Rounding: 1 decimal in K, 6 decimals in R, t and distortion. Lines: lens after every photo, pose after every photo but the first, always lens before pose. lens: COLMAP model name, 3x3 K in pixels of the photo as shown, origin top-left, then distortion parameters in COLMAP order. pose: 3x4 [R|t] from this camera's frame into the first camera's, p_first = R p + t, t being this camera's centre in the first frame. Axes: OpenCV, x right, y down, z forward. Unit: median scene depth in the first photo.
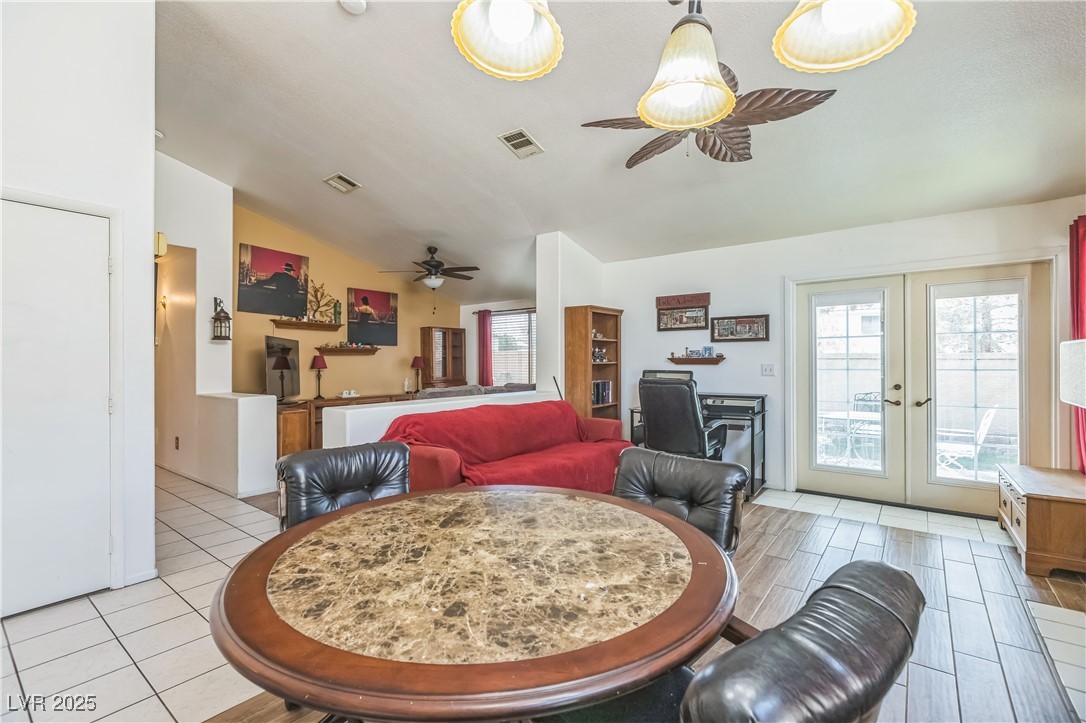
lens RADIAL K [[485.9, 0, 538.9], [0, 485.9, 361.4], [0, 0, 1]] dist [0.001965, -0.000880]
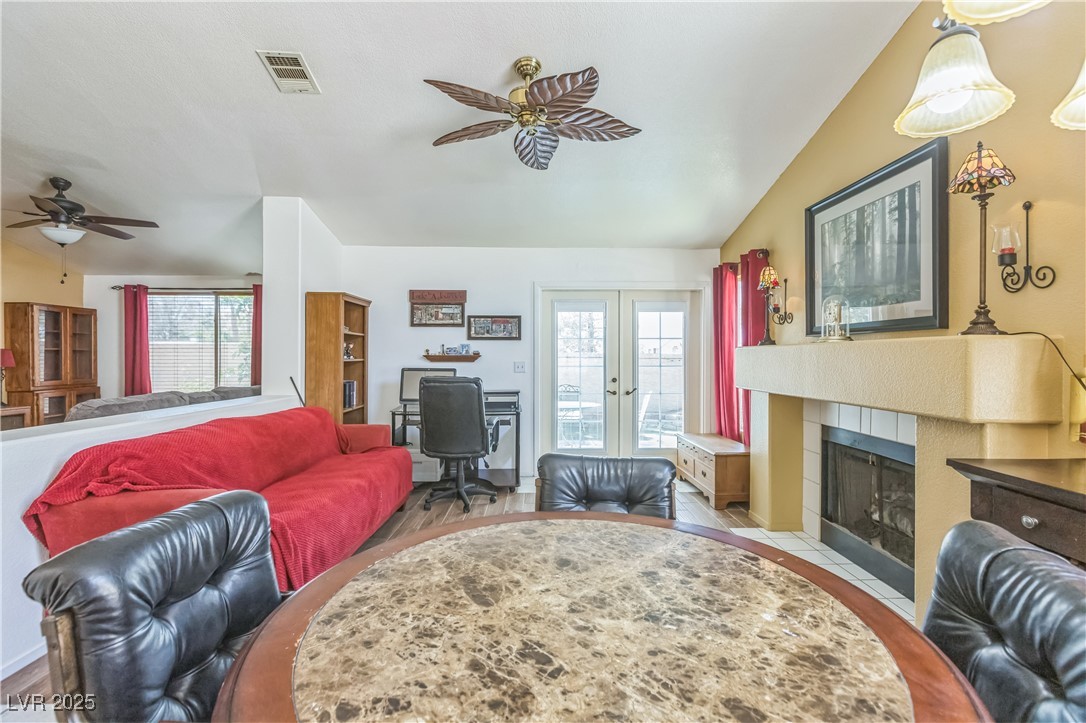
lens RADIAL K [[485.9, 0, 546.6], [0, 485.9, 358.5], [0, 0, 1]] dist [0.001965, -0.000880]
pose [[0.775271, 0.004562, 0.631612, -0.198944], [-0.005210, 0.999986, -0.000827, -0.001152], [-0.631607, -0.002650, 0.775284, 0.148891]]
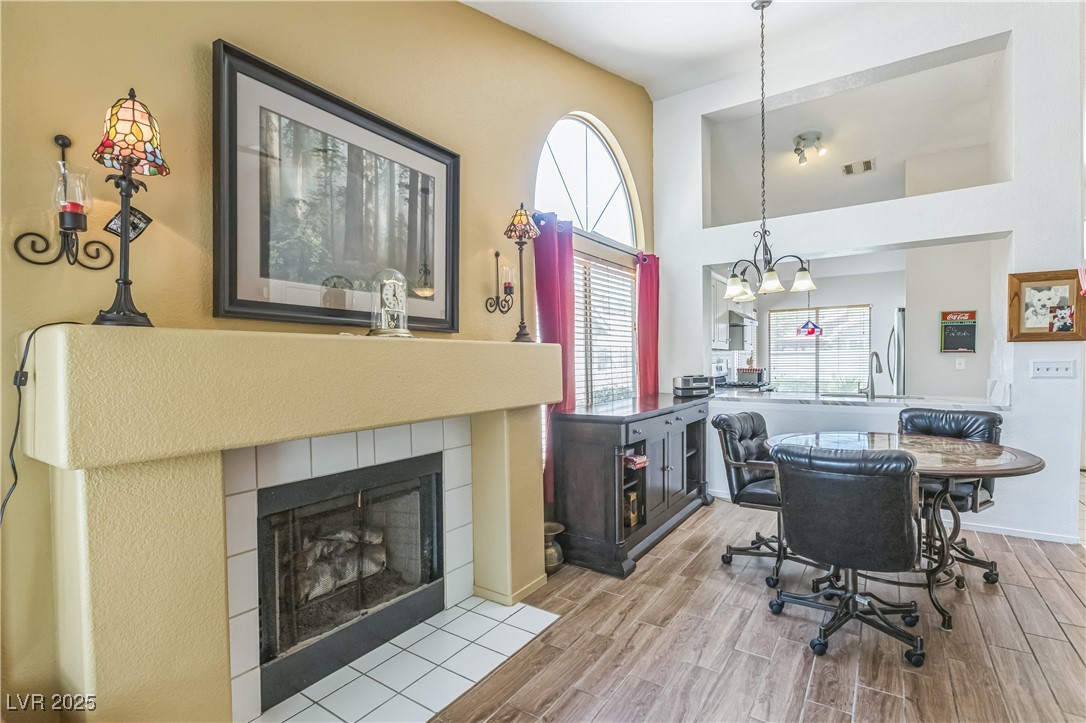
lens RADIAL K [[509.5, 0, 542.8], [0, 509.5, 369.5], [0, 0, 1]] dist [-0.005759, -0.001336]
pose [[-0.997759, 0.015217, -0.065159, 0.469232], [0.014174, 0.999764, 0.016443, -0.002263], [0.065393, 0.015483, -0.997739, 0.966788]]
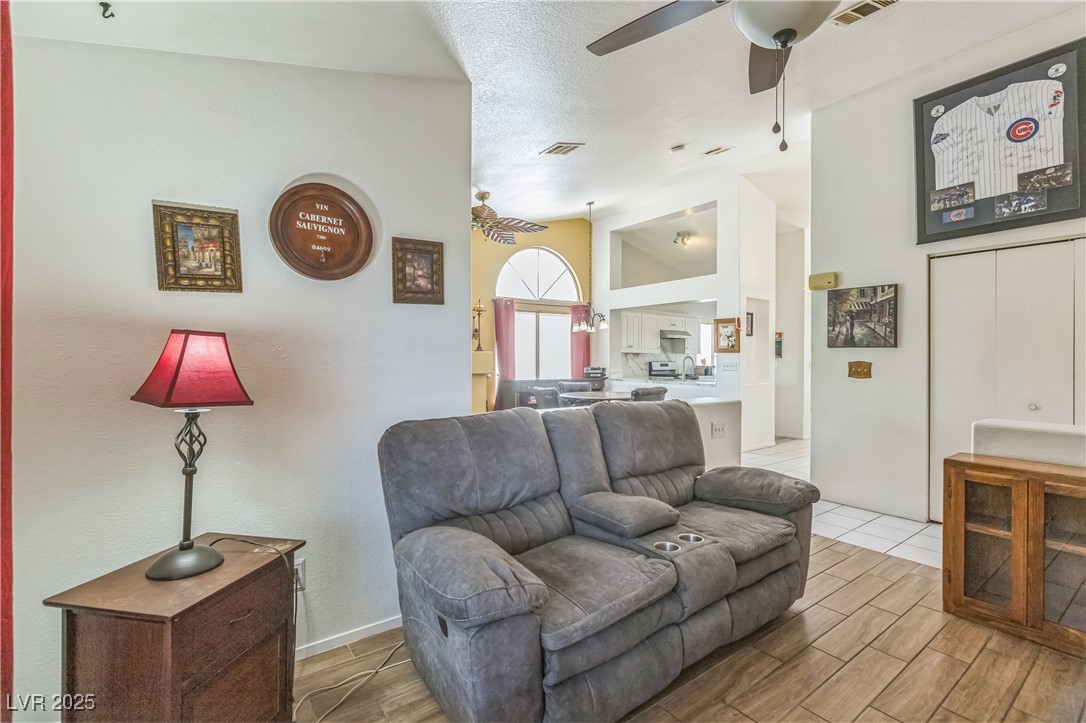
lens RADIAL K [[485.9, 0, 545.7], [0, 485.9, 356.6], [0, 0, 1]] dist [0.001965, -0.000880]
pose [[-0.964470, -0.003420, 0.264169, -0.283231], [-0.004998, 0.999973, -0.005303, 0.001931], [-0.264143, -0.006434, -0.964462, 1.961968]]
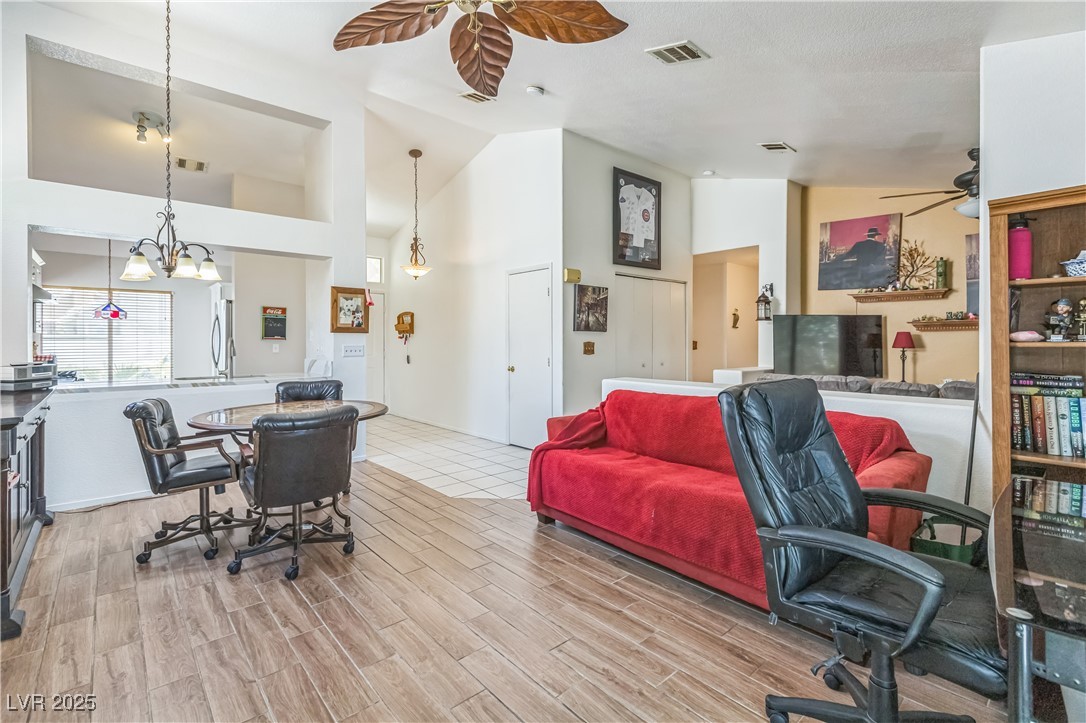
lens RADIAL K [[485.9, 0, 545.6], [0, 485.9, 340.8], [0, 0, 1]] dist [0.001965, -0.000880]
pose [[-0.178892, 0.001907, -0.983867, 0.726077], [0.005031, 0.999987, 0.001024, -0.001593], [0.983856, -0.004766, -0.178900, 0.898445]]
